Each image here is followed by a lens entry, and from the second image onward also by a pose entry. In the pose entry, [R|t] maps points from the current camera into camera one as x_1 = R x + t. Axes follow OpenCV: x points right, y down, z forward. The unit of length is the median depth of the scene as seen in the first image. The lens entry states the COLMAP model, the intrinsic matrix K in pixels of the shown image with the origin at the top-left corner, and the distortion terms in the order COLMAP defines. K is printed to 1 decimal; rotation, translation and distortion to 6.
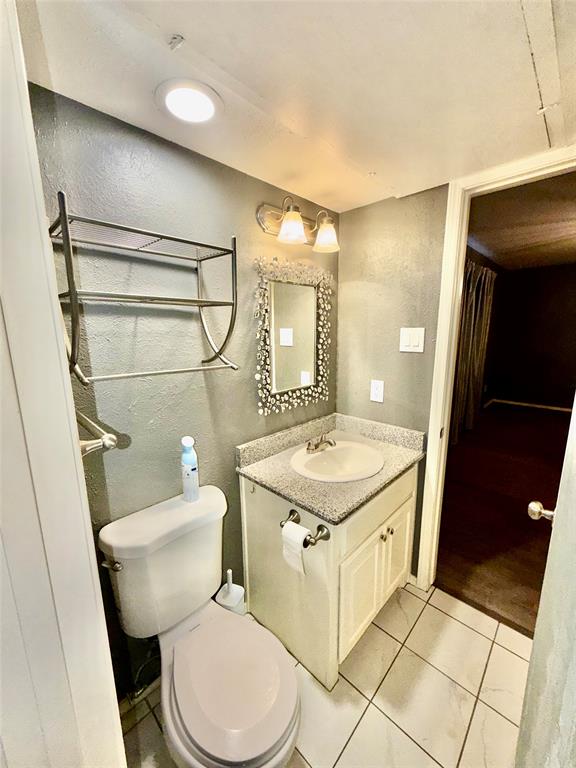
lens RADIAL K [[306.4, 0, 288.5], [0, 306.4, 382.2], [0, 0, 1]] dist [-0.000190, -0.000094]
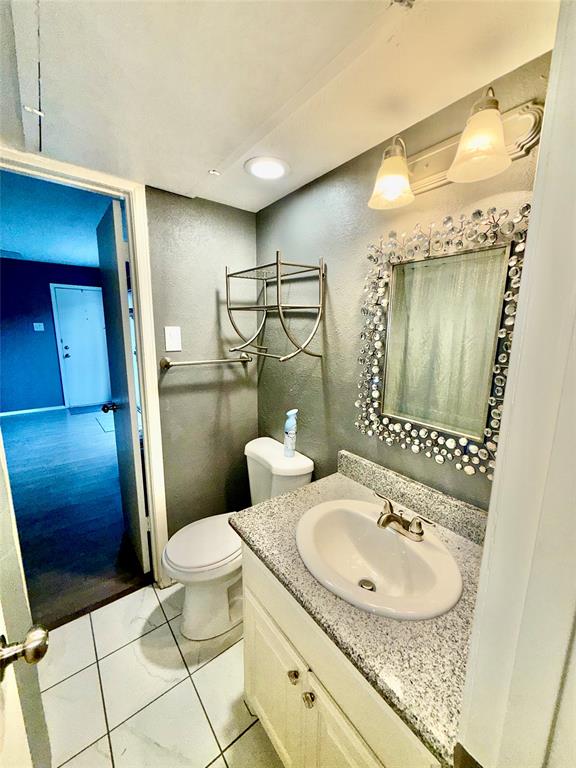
lens RADIAL K [[306.4, 0, 288.5], [0, 306.4, 382.2], [0, 0, 1]] dist [-0.000190, -0.000094]
pose [[-0.148484, 0.184070, -0.971633, 0.758929], [-0.189145, 0.959099, 0.210601, -0.165883], [0.970658, 0.215051, -0.107595, 0.892732]]
